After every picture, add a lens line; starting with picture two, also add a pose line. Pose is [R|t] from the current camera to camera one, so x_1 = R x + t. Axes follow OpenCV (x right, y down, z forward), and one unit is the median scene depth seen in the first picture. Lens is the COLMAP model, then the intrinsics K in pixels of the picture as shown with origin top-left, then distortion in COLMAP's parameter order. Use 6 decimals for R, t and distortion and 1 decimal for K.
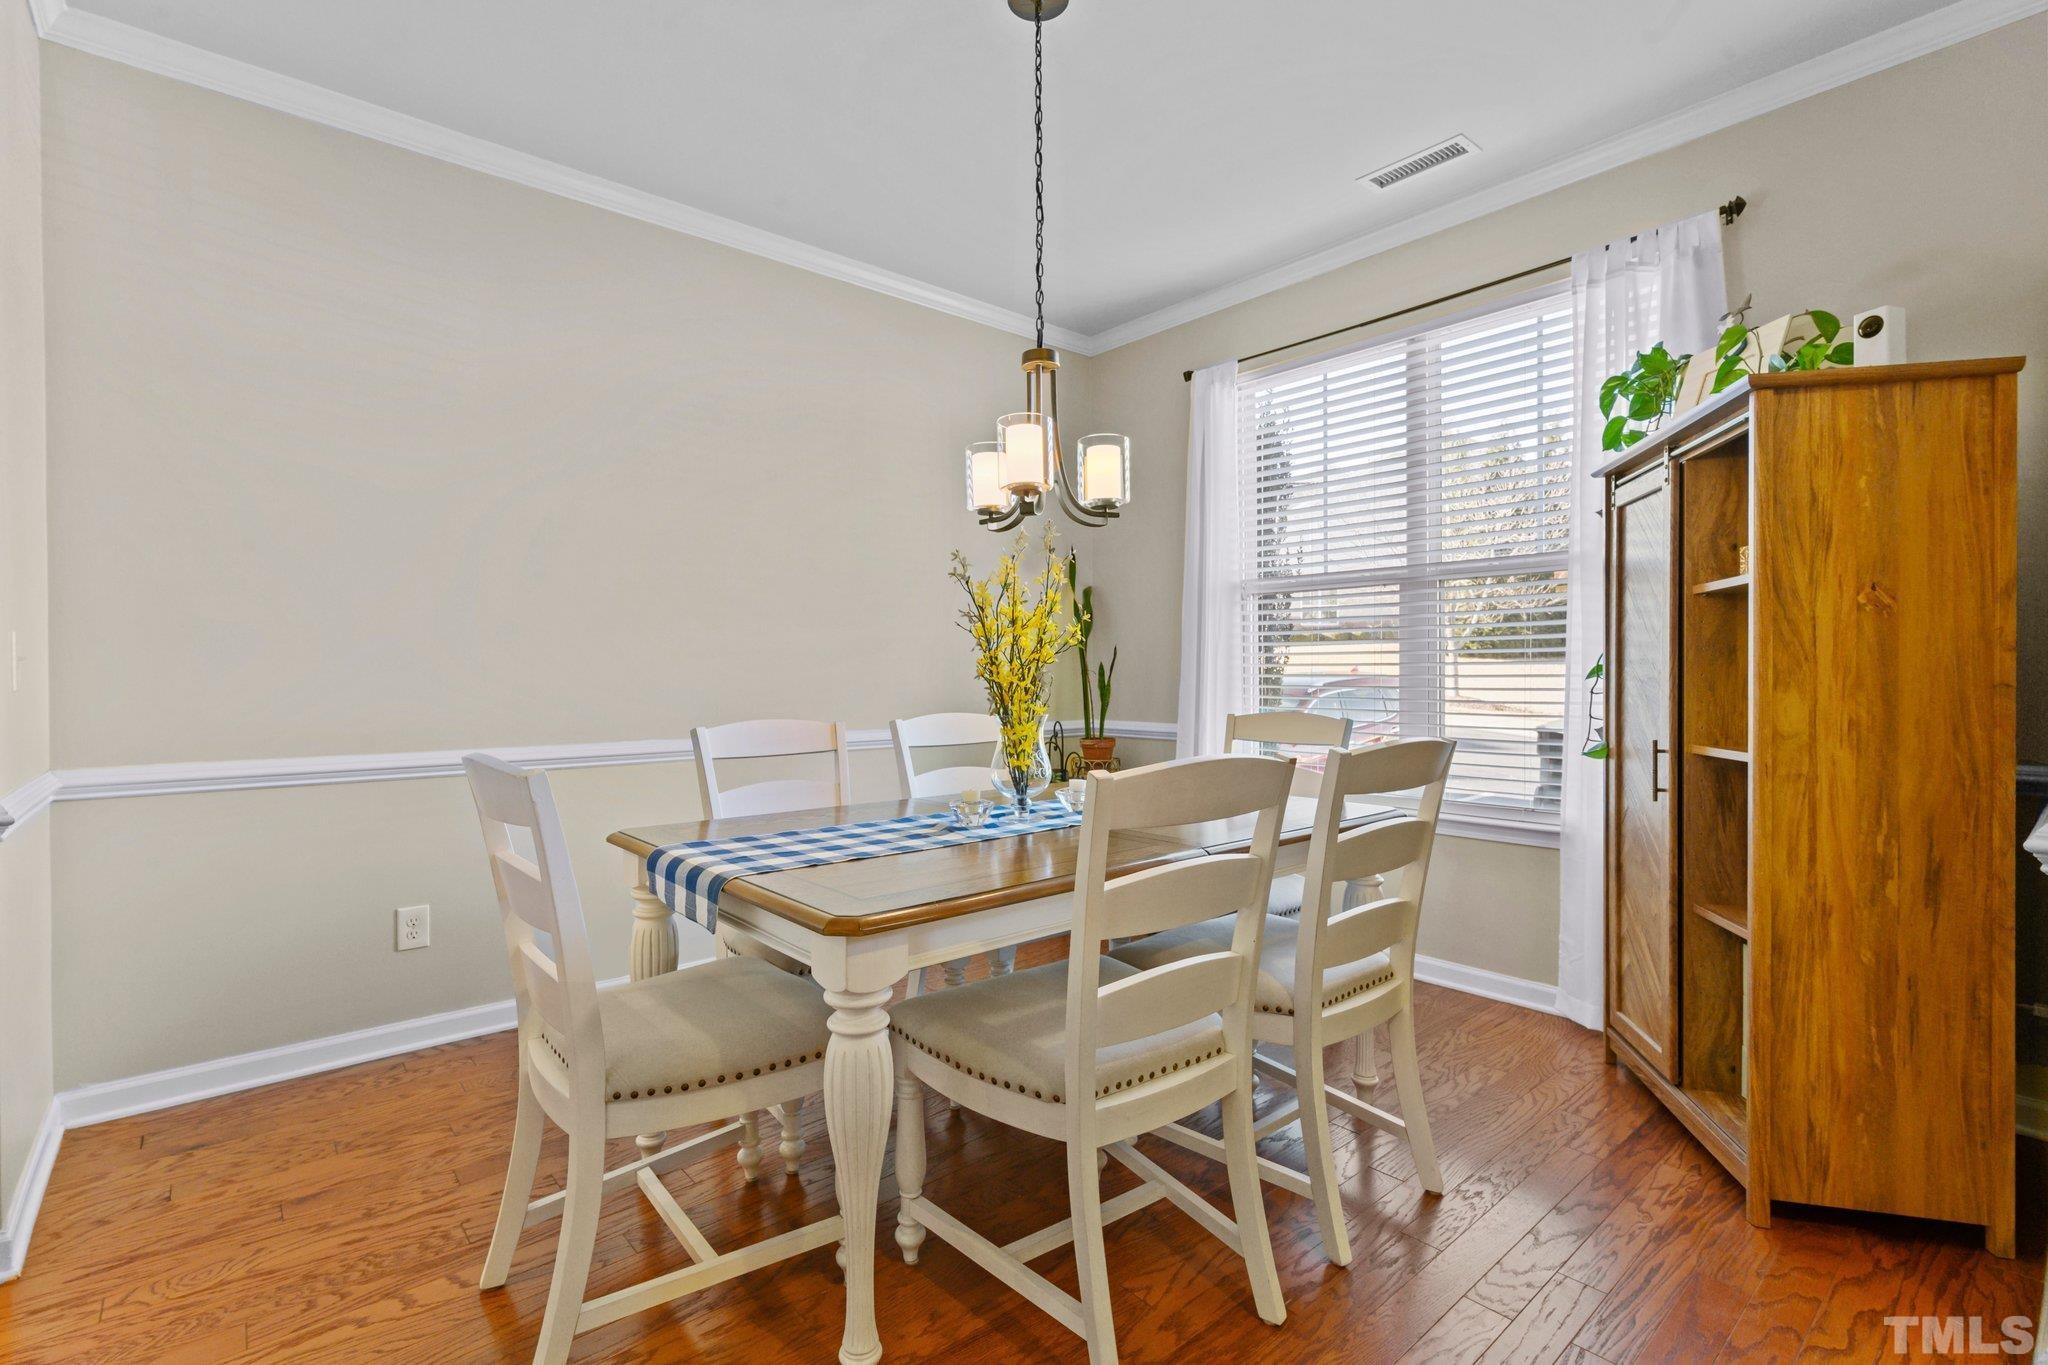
lens RADIAL K [[930.0, 0, 1018.6], [0, 930.0, 683.6], [0, 0, 1]] dist [-0.000024, -0.000111]
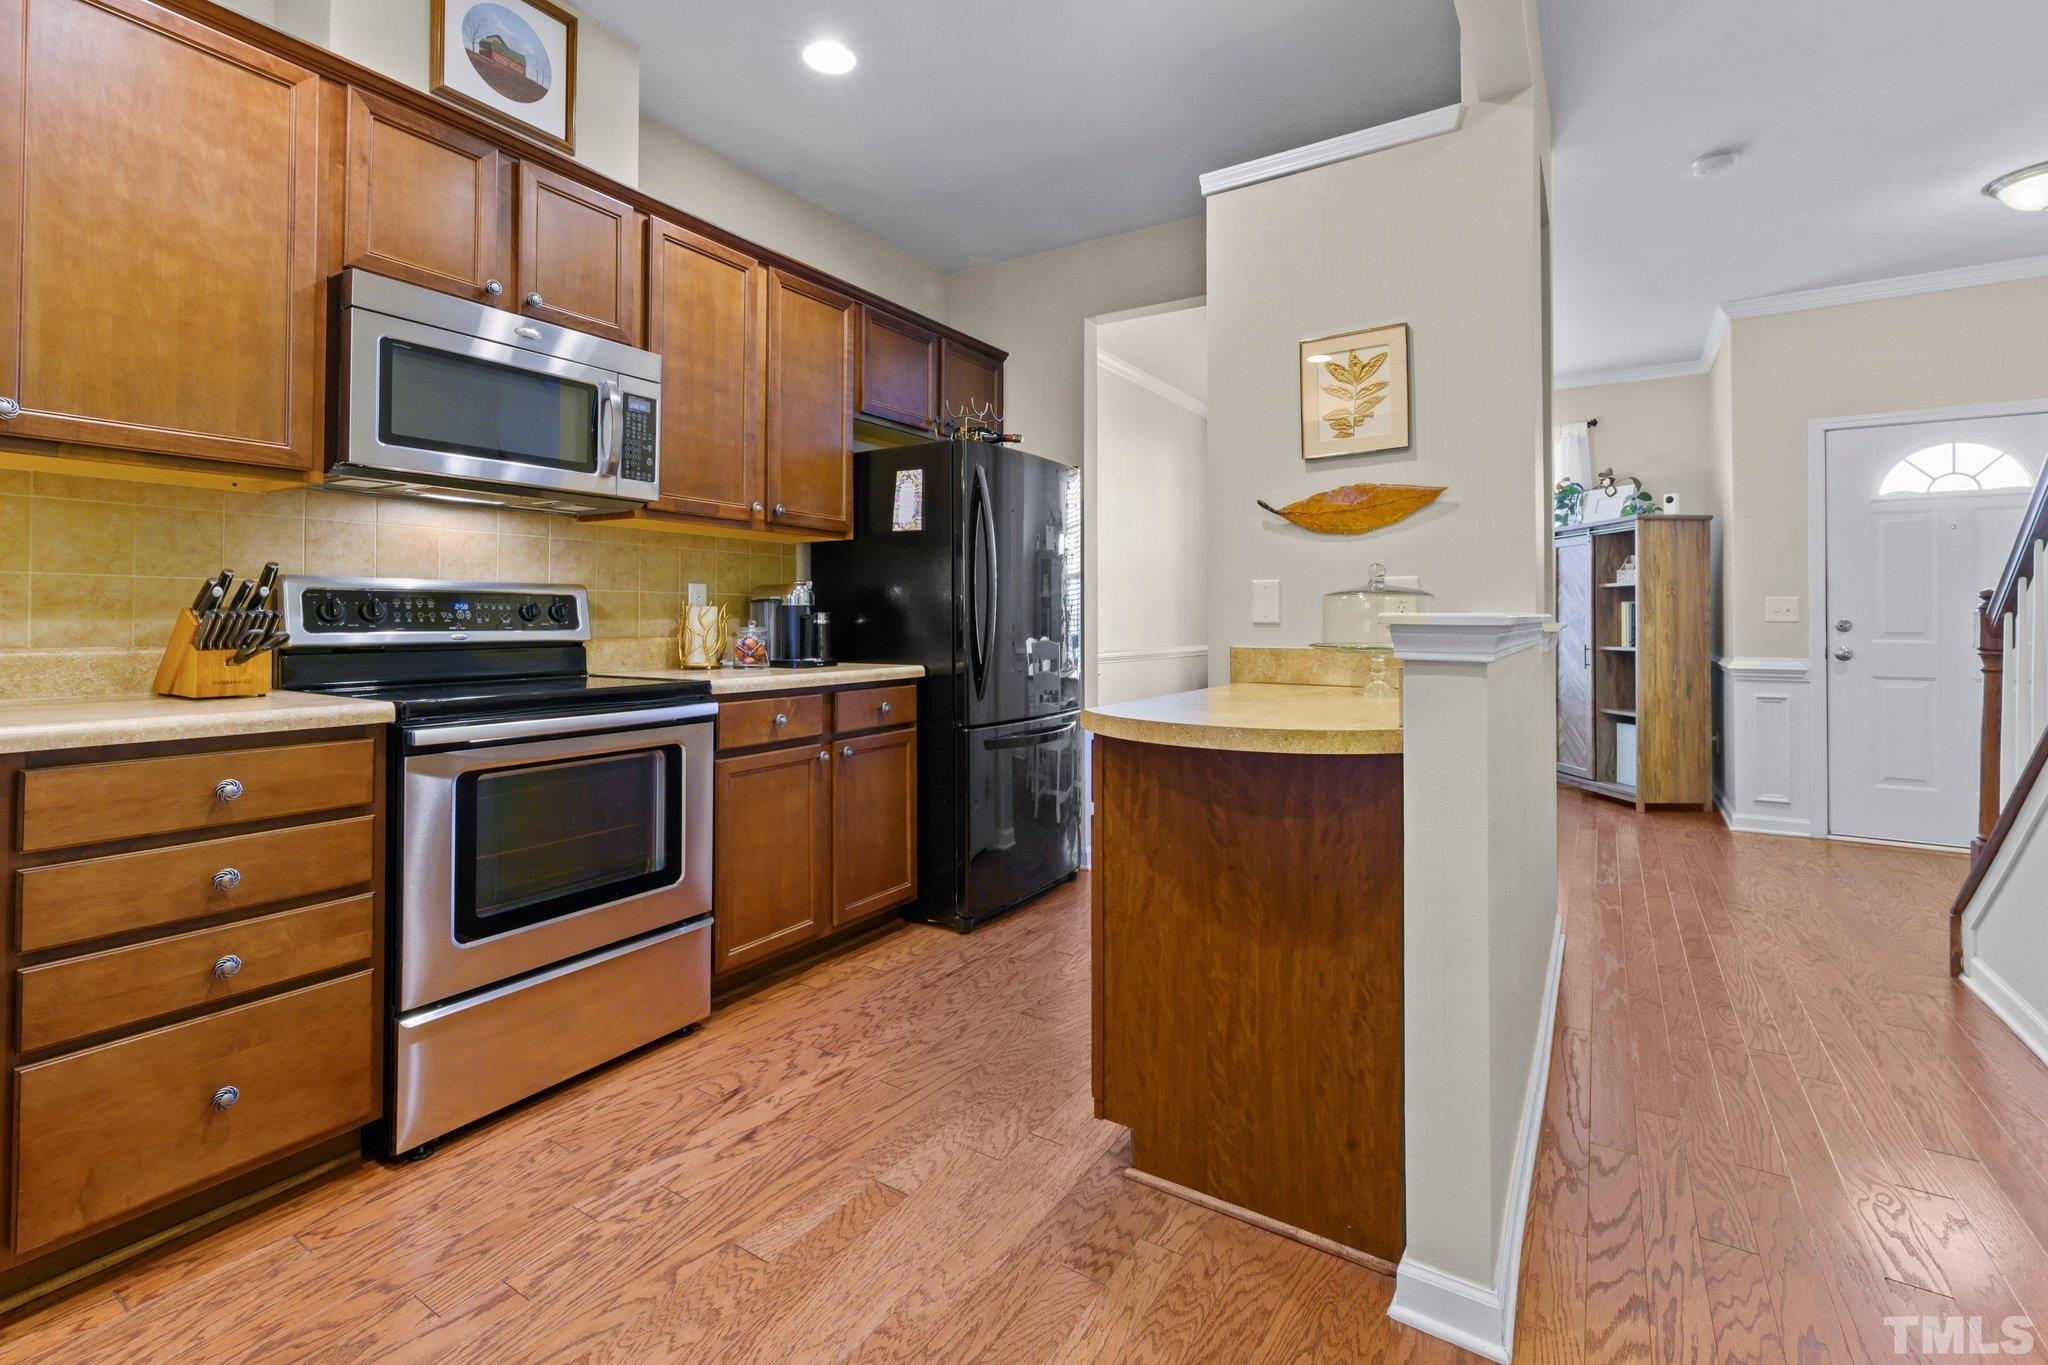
lens RADIAL K [[891.8, 0, 1074.4], [0, 891.8, 609.8], [0, 0, 1]] dist [0.000634, 0.000054]
pose [[0.949617, 0.006198, 0.313350, -1.741985], [-0.000805, 0.999849, -0.017336, 0.012060], [-0.313410, 0.016211, 0.949479, -1.074247]]
